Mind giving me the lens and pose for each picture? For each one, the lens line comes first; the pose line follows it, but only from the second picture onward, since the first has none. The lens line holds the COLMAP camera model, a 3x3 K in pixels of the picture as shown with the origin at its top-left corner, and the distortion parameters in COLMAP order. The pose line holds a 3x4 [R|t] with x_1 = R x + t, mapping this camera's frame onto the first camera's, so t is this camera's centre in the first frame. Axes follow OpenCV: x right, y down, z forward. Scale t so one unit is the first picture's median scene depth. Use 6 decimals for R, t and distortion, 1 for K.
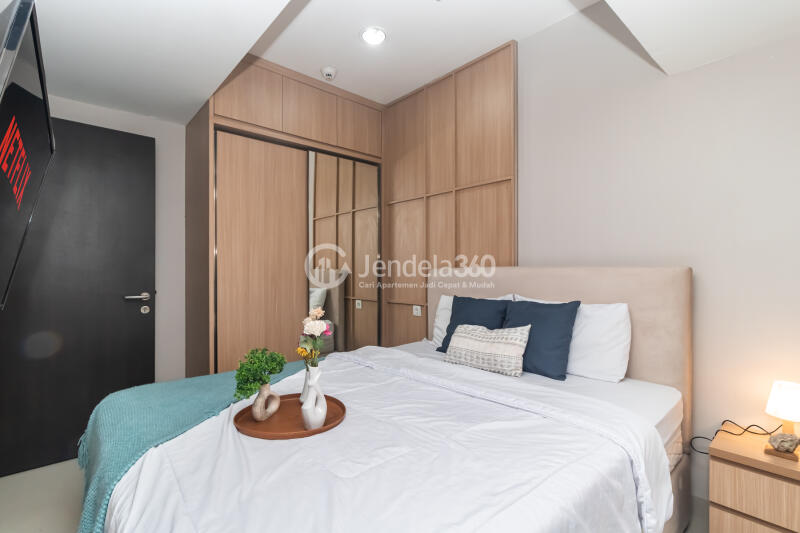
lens RADIAL K [[369.5, 0, 393.9], [0, 369.5, 264.0], [0, 0, 1]] dist [0.002935, 0.000025]
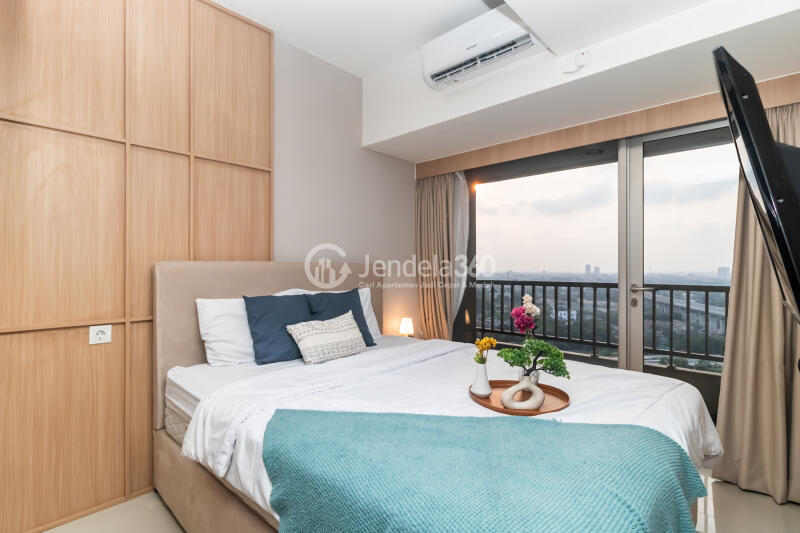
lens RADIAL K [[406.3, 0, 400.0], [0, 406.3, 266.5], [0, 0, 1]] dist [0.016688, -0.000054]
pose [[-0.106022, -0.011929, 0.994292, -0.892022], [-0.035414, 0.999339, 0.008213, -0.002486], [-0.993733, -0.034341, -0.106374, 0.867092]]
